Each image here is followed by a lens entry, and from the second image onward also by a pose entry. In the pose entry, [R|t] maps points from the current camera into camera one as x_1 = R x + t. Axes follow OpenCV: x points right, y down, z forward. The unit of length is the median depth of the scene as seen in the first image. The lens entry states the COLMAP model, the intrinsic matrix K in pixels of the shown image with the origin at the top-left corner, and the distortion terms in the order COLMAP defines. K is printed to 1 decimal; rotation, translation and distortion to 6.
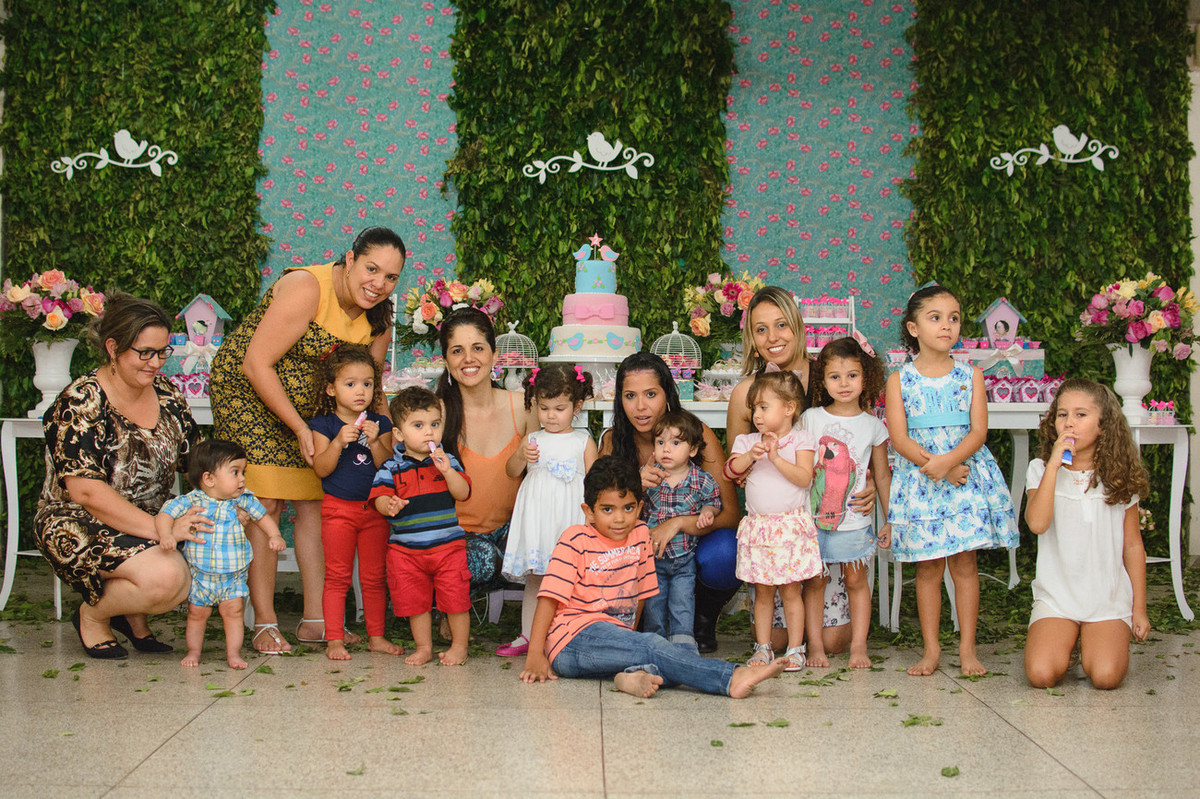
lens RADIAL K [[1855.1, 0, 602.1], [0, 1855.1, 397.0], [0, 0, 1]] dist [-0.119309, 0.000000]
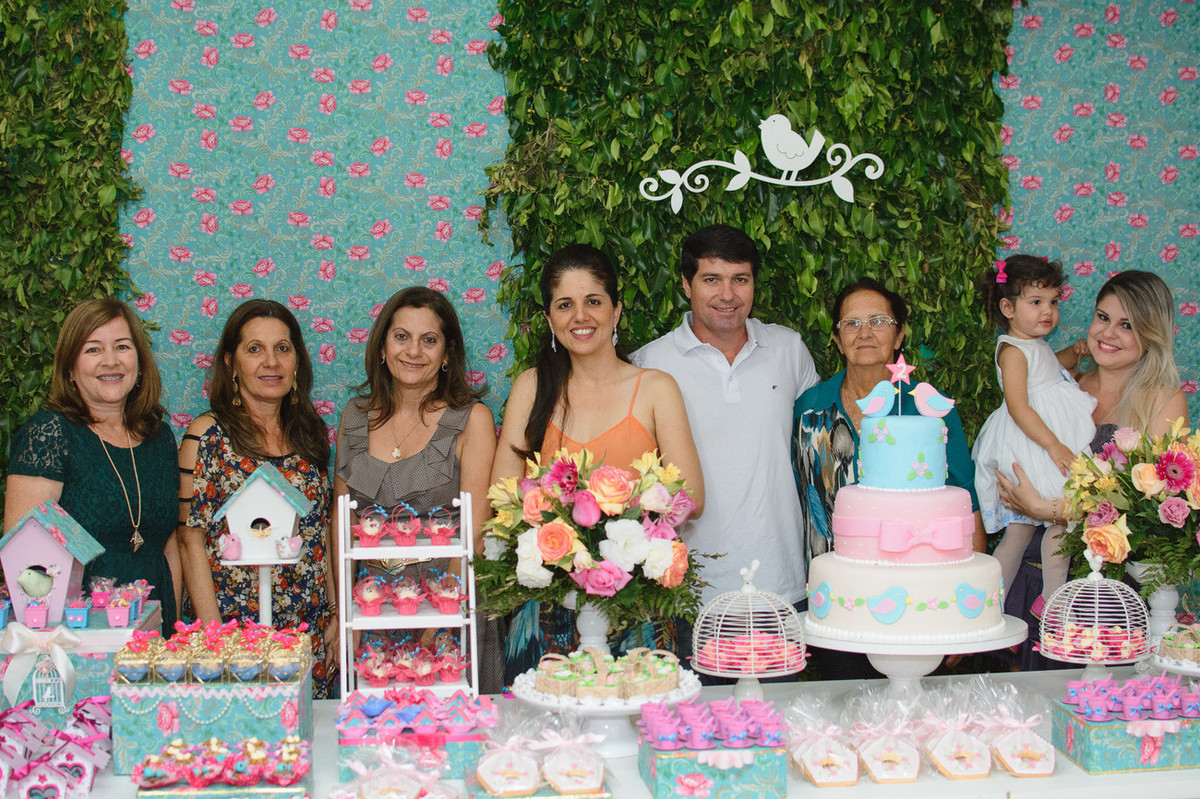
lens RADIAL K [[1855.1, 0, 597.8], [0, 1855.1, 401.3], [0, 0, 1]] dist [-0.119309, 0.000000]
pose [[0.993514, -0.023805, 0.111191, -0.113863], [0.018196, 0.998523, 0.051188, -0.088598], [-0.112245, -0.048833, 0.992480, 0.474349]]
